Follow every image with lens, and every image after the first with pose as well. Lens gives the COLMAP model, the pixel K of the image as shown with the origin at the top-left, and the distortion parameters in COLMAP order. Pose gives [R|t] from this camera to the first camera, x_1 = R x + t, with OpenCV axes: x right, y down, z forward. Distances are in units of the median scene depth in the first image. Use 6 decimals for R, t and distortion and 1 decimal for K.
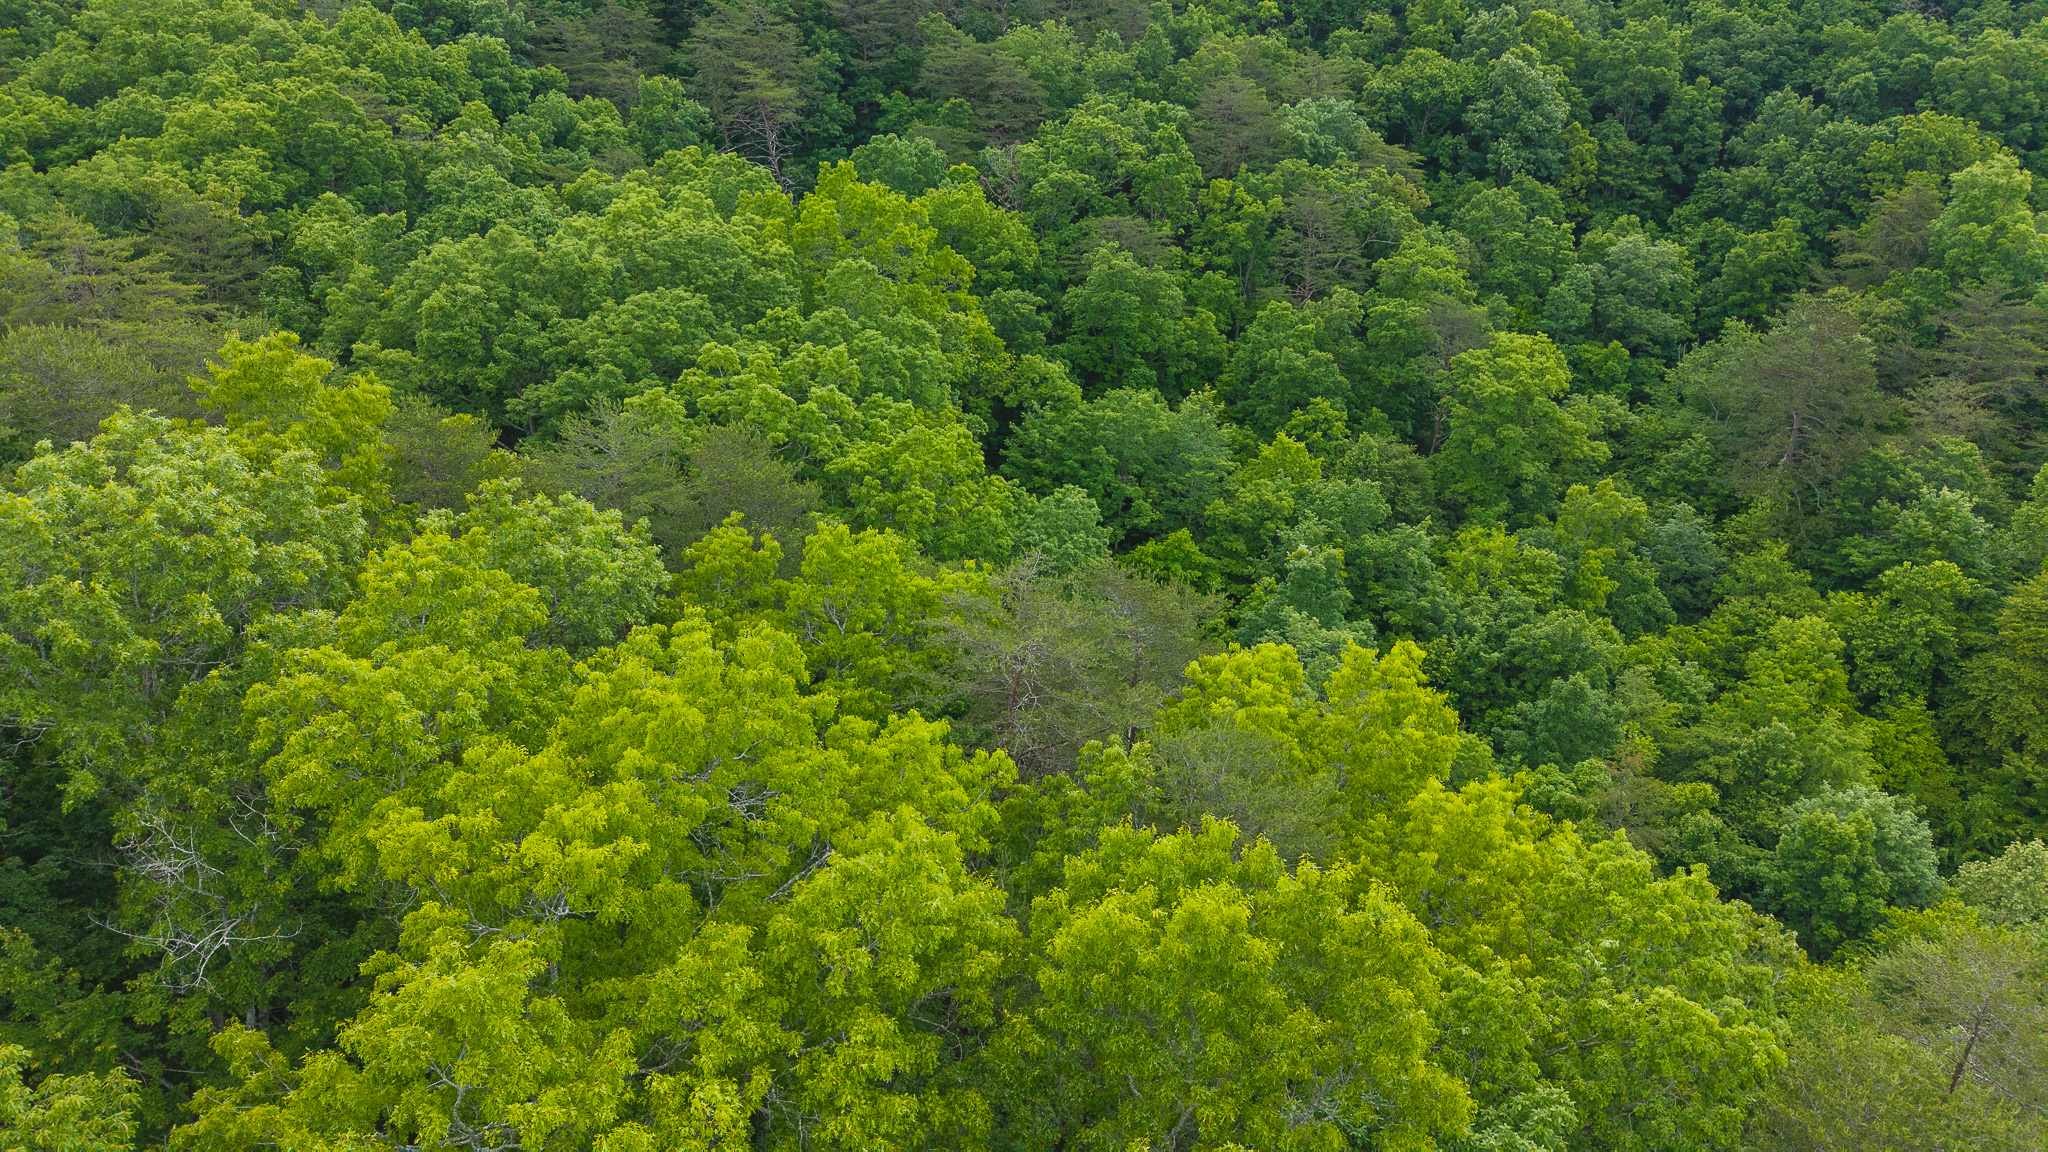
lens RADIAL K [[1465.6, 0, 1024.0], [0, 1465.6, 576.0], [0, 0, 1]] dist [0.267991, -0.227390]
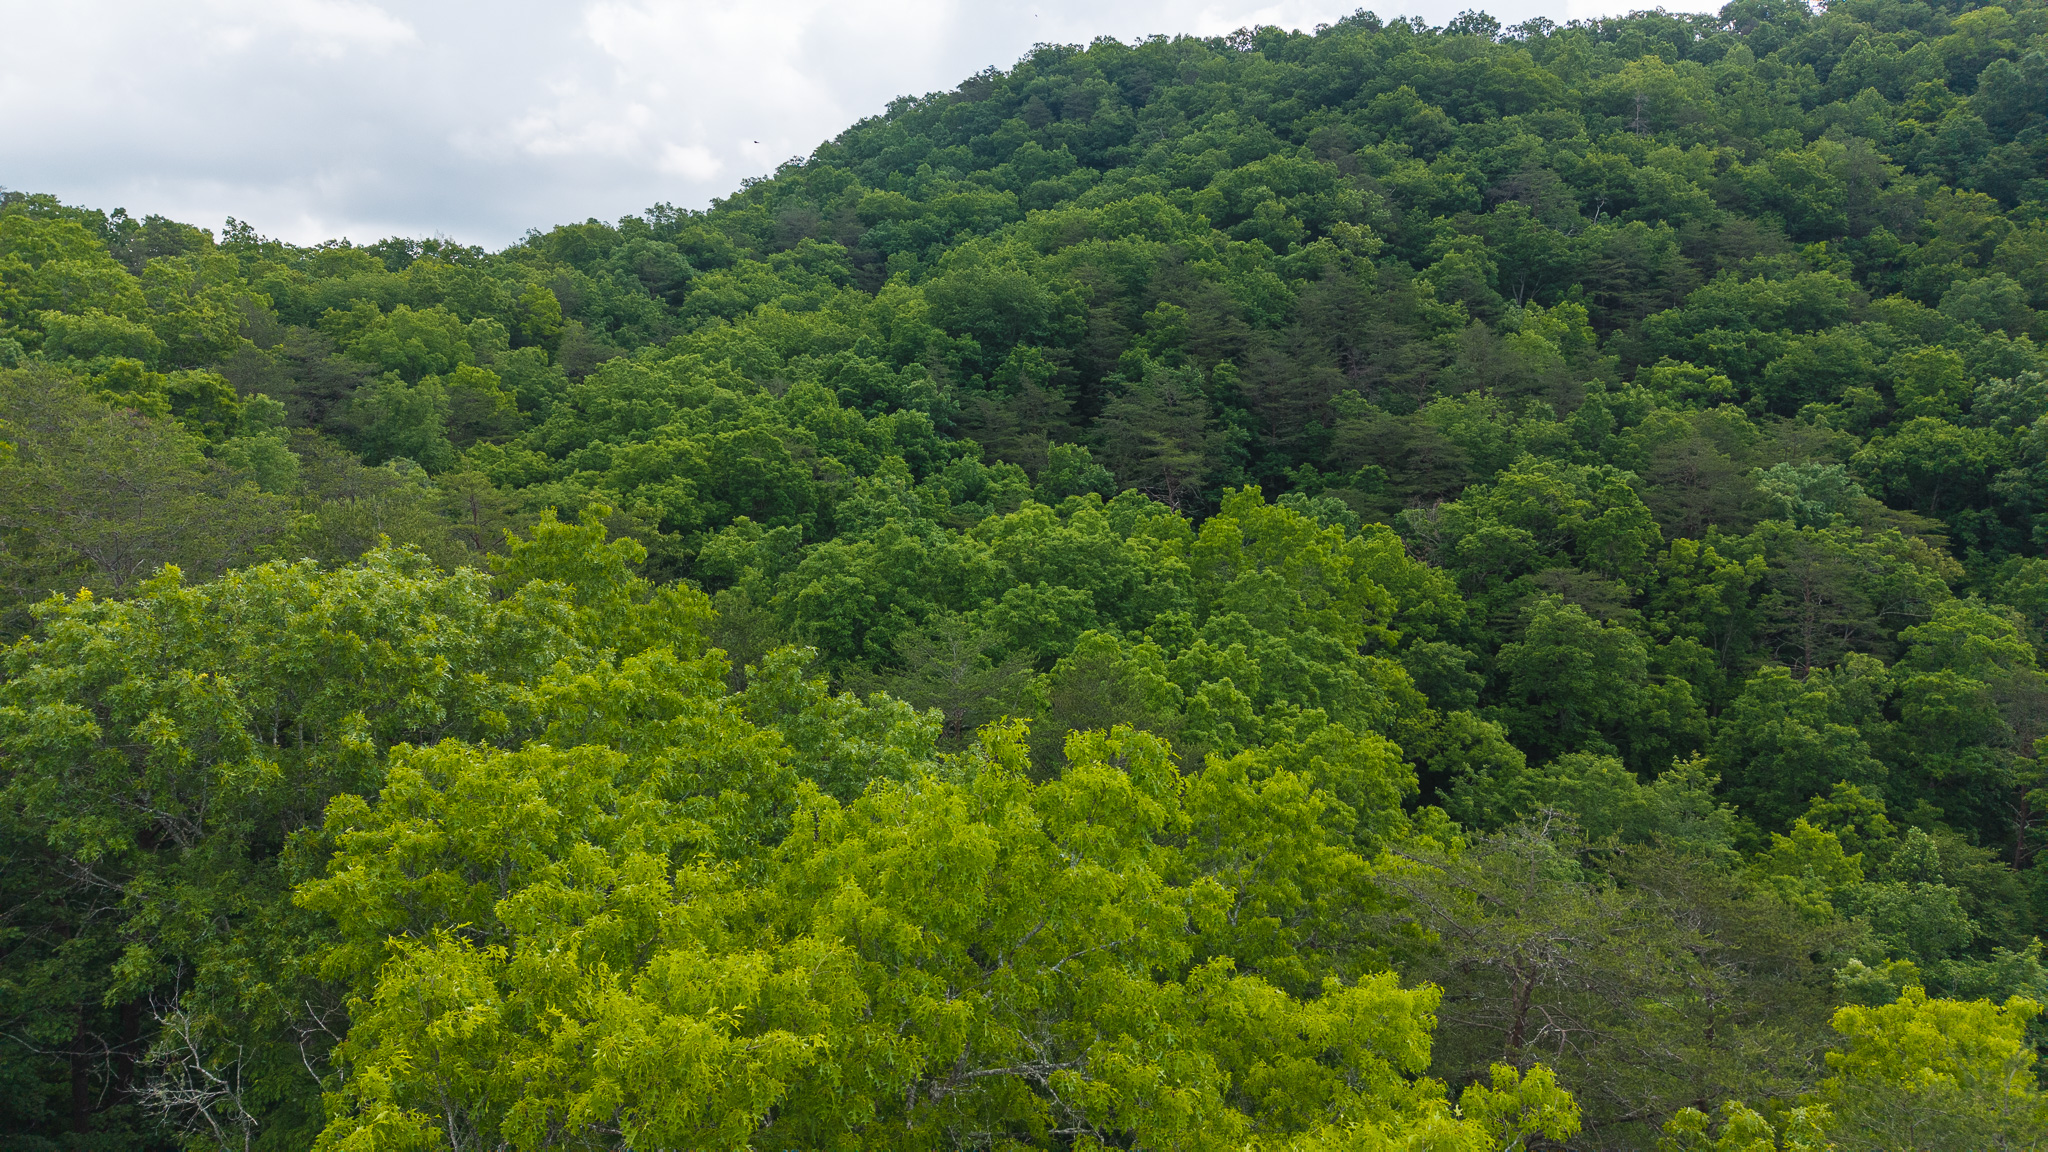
lens RADIAL K [[1508.2, 0, 1024.0], [0, 1508.2, 576.0], [0, 0, 1]] dist [0.130832, -0.079825]
pose [[0.966485, 0.000211, -0.256723, -0.012879], [-0.071390, 0.960778, -0.267971, 0.028790], [0.246597, 0.277317, 0.928593, 0.096056]]
